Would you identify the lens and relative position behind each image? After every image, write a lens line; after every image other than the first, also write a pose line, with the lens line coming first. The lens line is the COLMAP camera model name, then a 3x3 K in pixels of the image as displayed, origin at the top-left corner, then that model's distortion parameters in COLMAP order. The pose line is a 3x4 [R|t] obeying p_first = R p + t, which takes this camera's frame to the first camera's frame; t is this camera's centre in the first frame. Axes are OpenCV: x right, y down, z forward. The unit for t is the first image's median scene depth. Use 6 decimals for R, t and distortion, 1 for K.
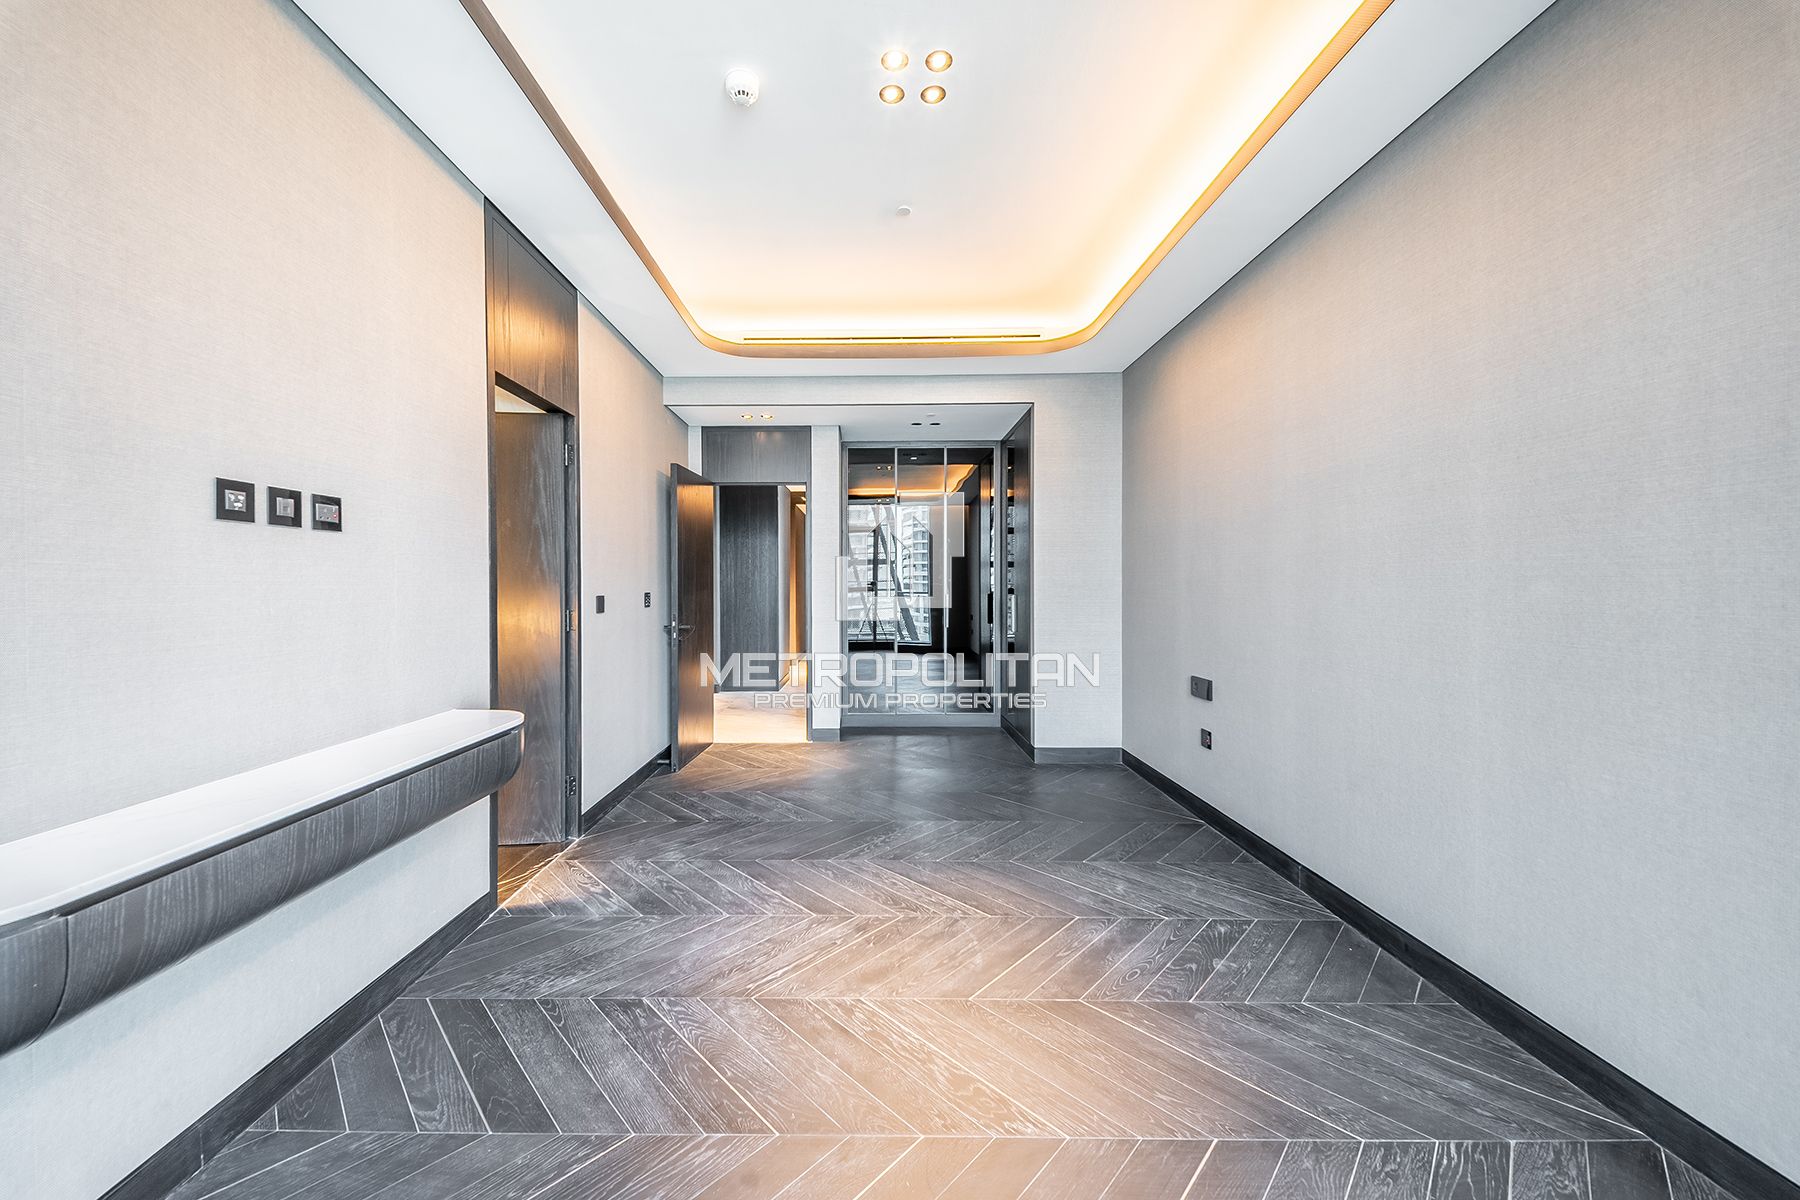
lens RADIAL K [[637.7, 0, 852.2], [0, 637.7, 589.6], [0, 0, 1]] dist [0.022052, -0.007368]
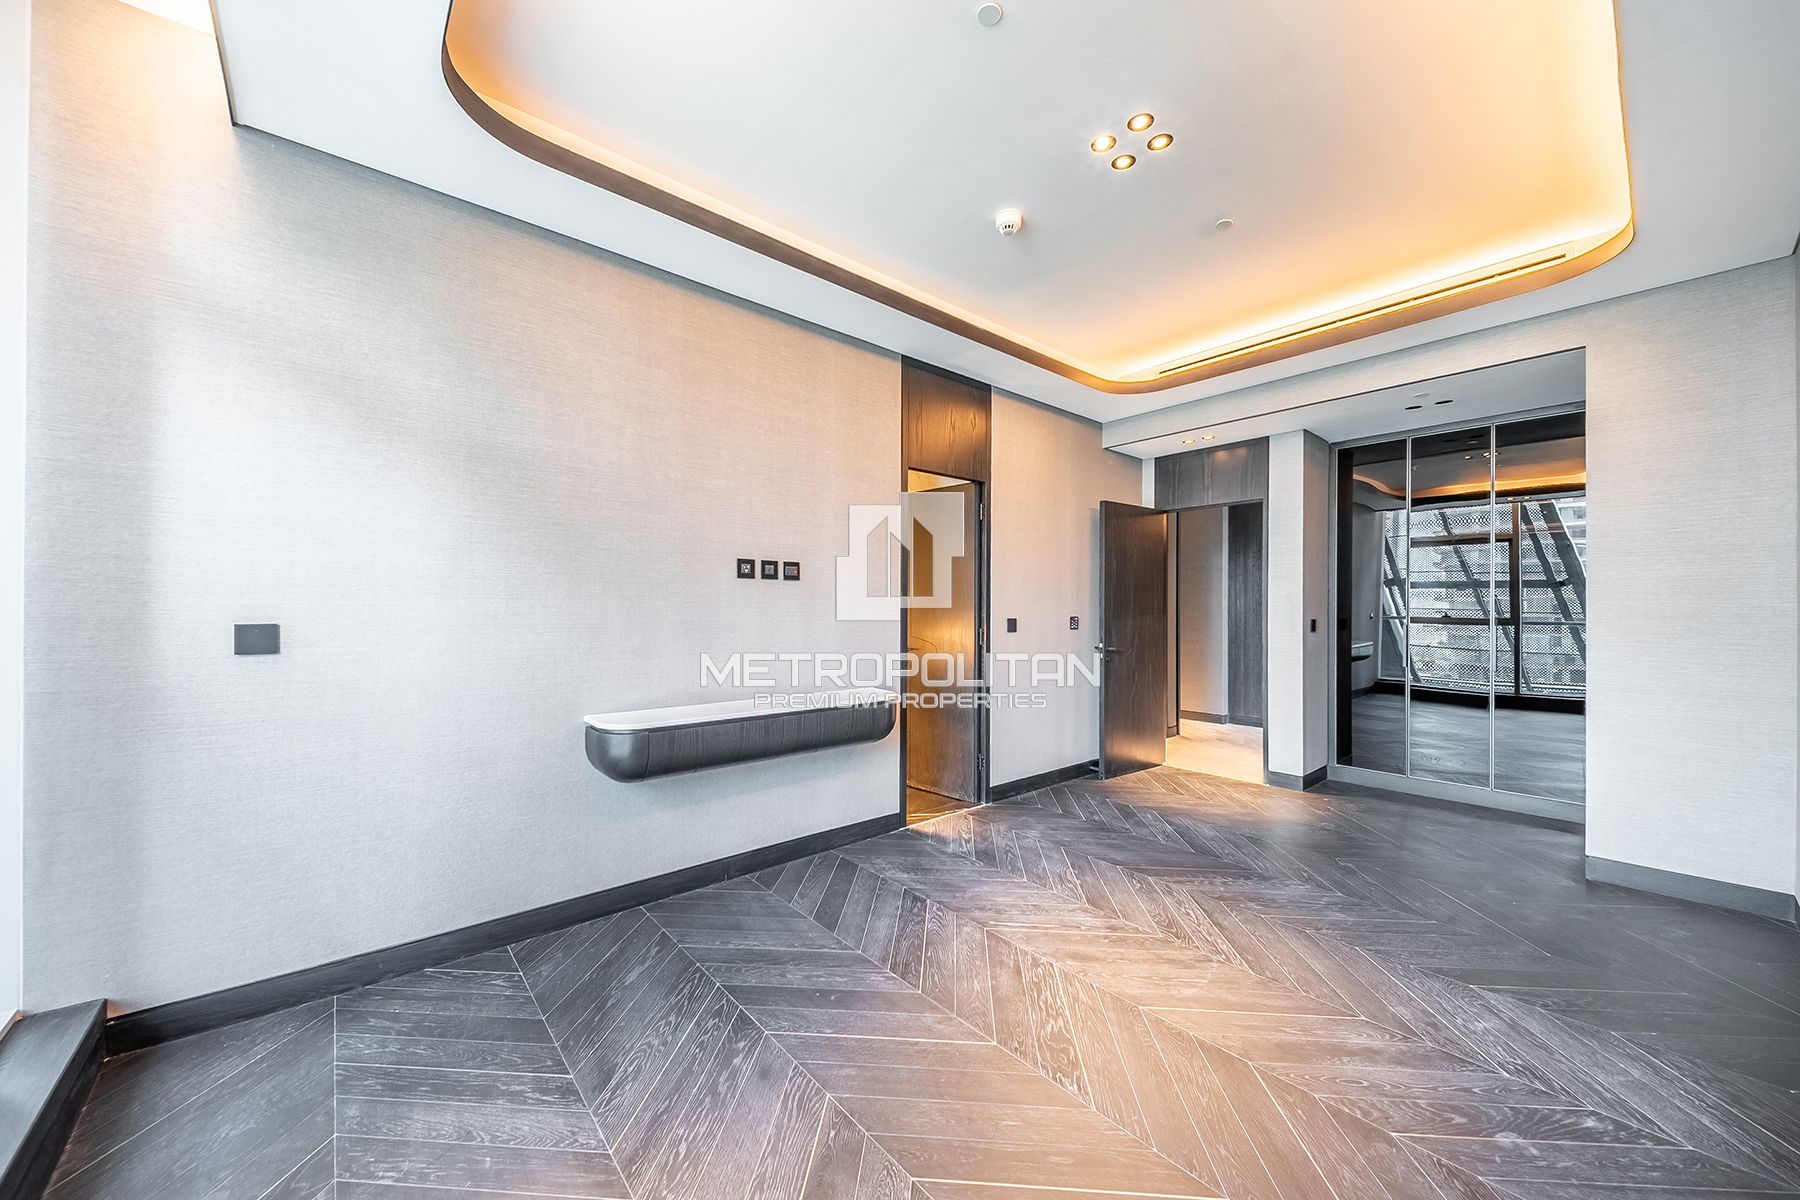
lens RADIAL K [[637.7, 0, 901.5], [0, 637.7, 606.2], [0, 0, 1]] dist [0.022052, -0.007368]
pose [[0.665140, 0.000570, -0.746719, 0.547797], [-0.011029, 0.999898, -0.009061, -0.001673], [0.746638, 0.014263, 0.665078, 0.002551]]
